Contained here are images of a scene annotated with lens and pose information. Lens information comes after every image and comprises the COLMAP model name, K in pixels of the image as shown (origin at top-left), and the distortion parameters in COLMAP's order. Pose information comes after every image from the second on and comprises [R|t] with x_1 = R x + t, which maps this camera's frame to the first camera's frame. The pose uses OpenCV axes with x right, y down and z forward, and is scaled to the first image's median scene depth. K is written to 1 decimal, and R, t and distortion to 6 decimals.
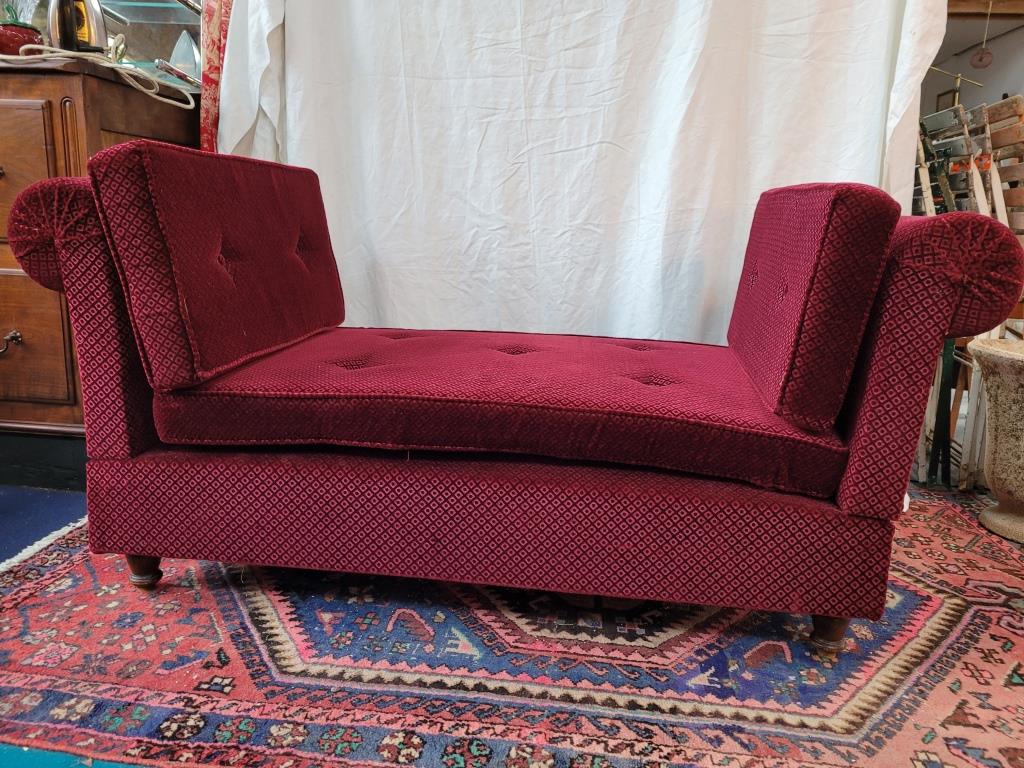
lens RADIAL K [[778.9, 0, 512.0], [0, 778.9, 384.0], [0, 0, 1]] dist [0.044758, -0.033629]
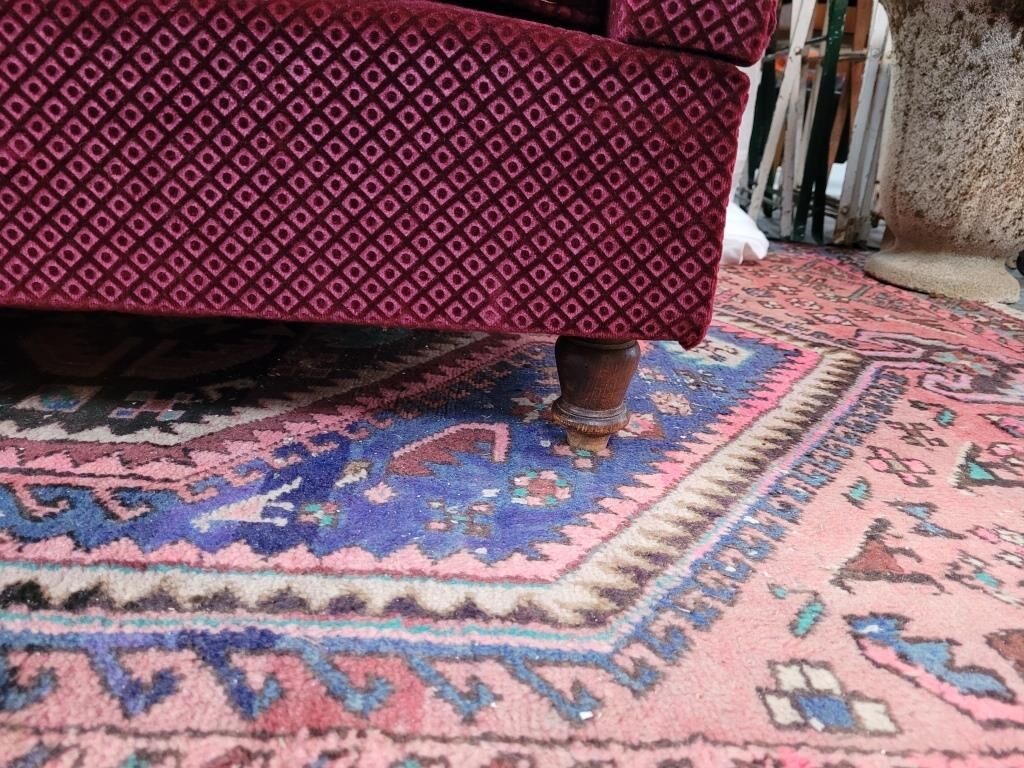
lens RADIAL K [[778.9, 0, 512.0], [0, 778.9, 384.0], [0, 0, 1]] dist [0.044758, -0.033629]
pose [[0.986926, -0.024628, 0.159281, 0.303620], [-0.000464, 0.987818, 0.155614, 0.255137], [-0.161173, -0.153654, 0.974892, 0.613846]]
